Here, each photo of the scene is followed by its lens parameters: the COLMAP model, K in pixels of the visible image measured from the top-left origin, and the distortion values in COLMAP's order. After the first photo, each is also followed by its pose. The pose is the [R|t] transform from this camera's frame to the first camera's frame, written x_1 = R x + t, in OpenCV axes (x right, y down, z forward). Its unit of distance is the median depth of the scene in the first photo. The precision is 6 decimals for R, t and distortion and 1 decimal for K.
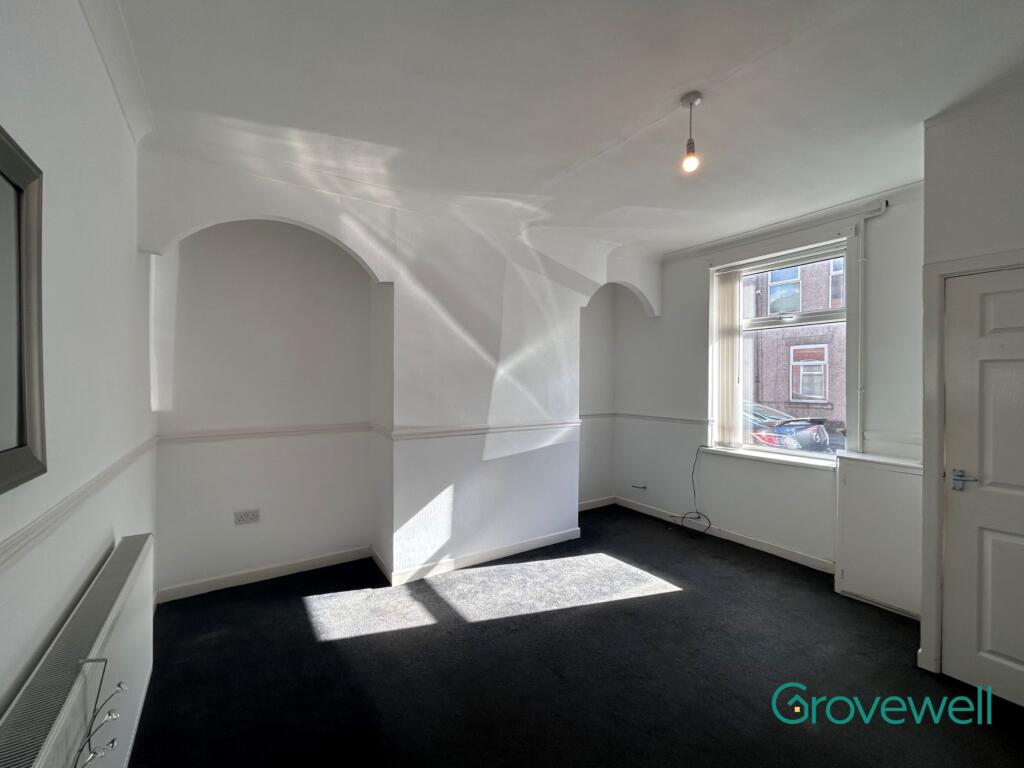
lens RADIAL K [[430.2, 0, 512.0], [0, 430.2, 384.0], [0, 0, 1]] dist [-0.000922, 0.000158]
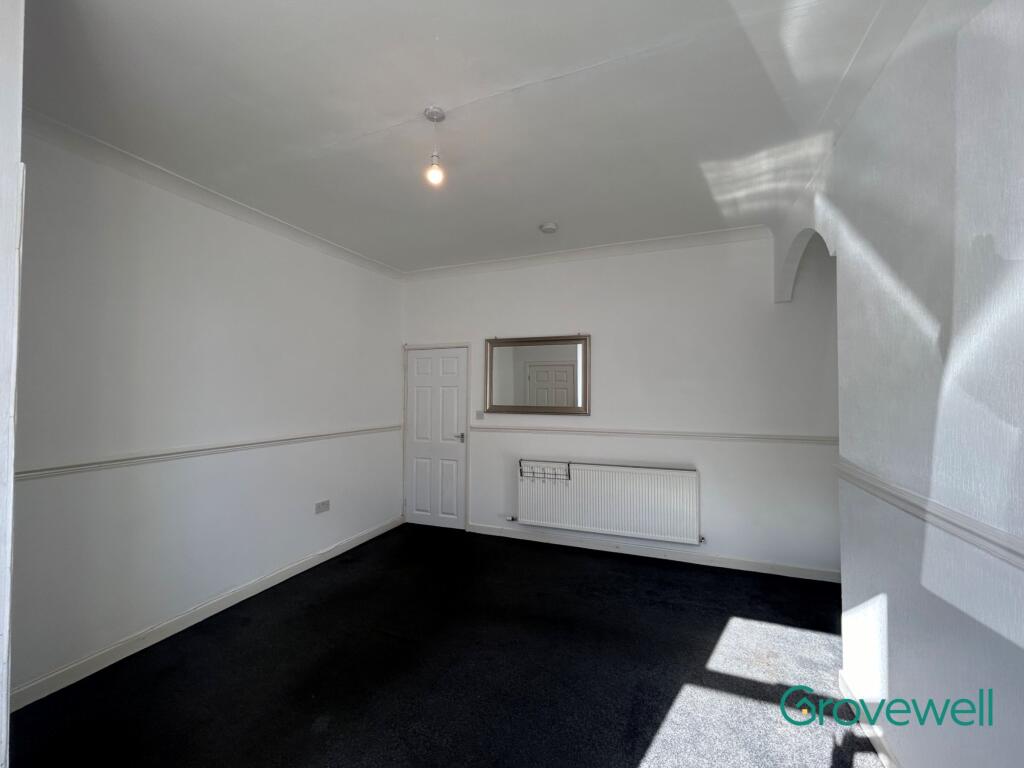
lens RADIAL K [[411.6, 0, 512.0], [0, 411.6, 384.0], [0, 0, 1]] dist [0.000626, 0.000126]
pose [[-0.809202, -0.014641, -0.587348, 0.493606], [-0.006900, 0.999857, -0.015417, -0.002895], [0.587490, -0.008423, -0.809188, 1.119334]]
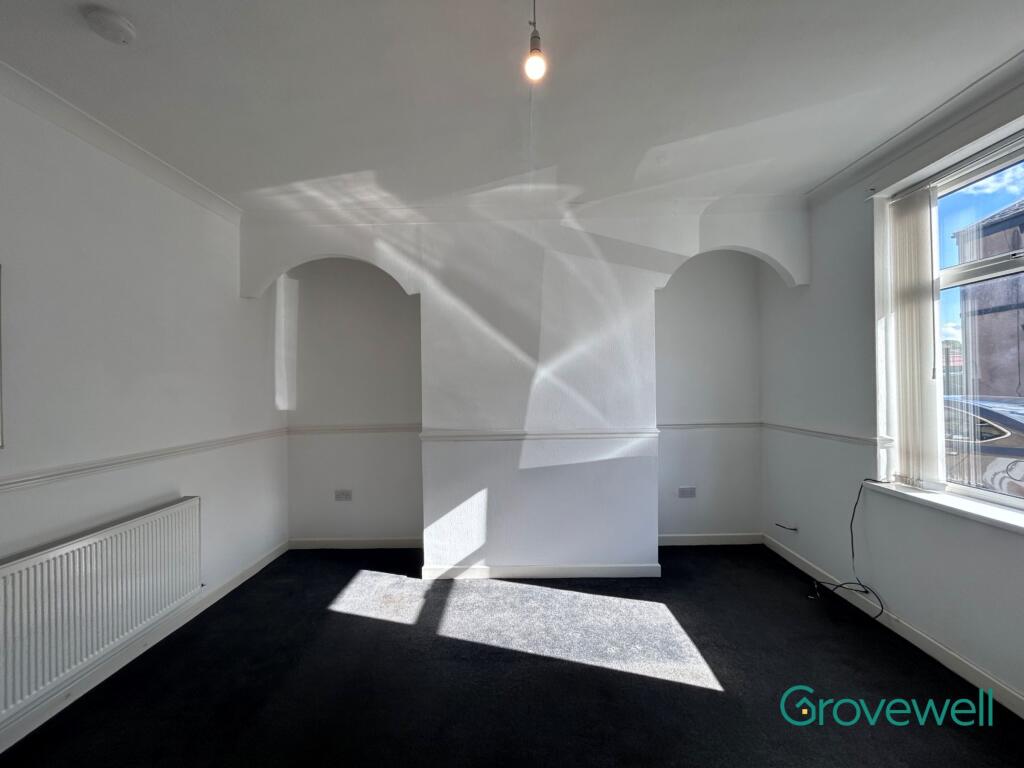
lens RADIAL K [[417.1, 0, 512.3], [0, 417.1, 382.4], [0, 0, 1]] dist [0.000208, 0.000409]
pose [[0.825358, -0.020038, -0.564254, 0.449573], [0.015320, 0.999797, -0.013097, 0.002072], [0.564402, 0.002166, 0.825497, 0.248648]]
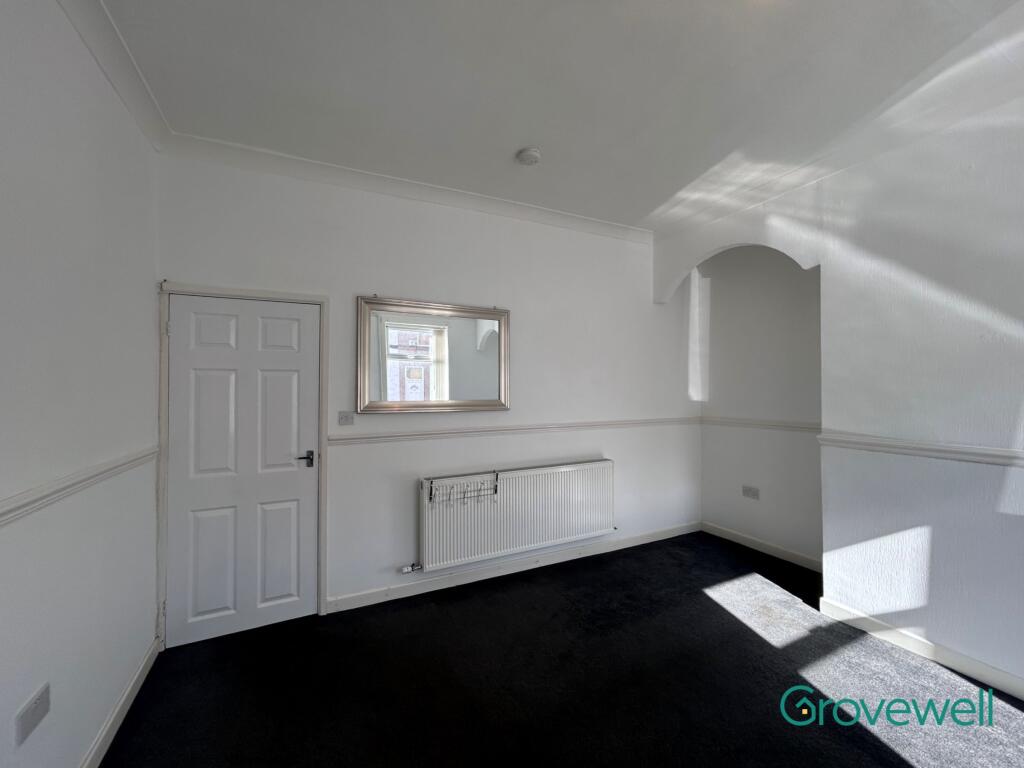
lens RADIAL K [[417.1, 0, 512.3], [0, 417.1, 382.4], [0, 0, 1]] dist [0.000208, 0.000409]
pose [[-0.110850, -0.011184, -0.993774, 0.579366], [-0.003796, 0.999934, -0.010830, 0.014076], [0.993830, 0.002571, -0.110885, 0.427128]]
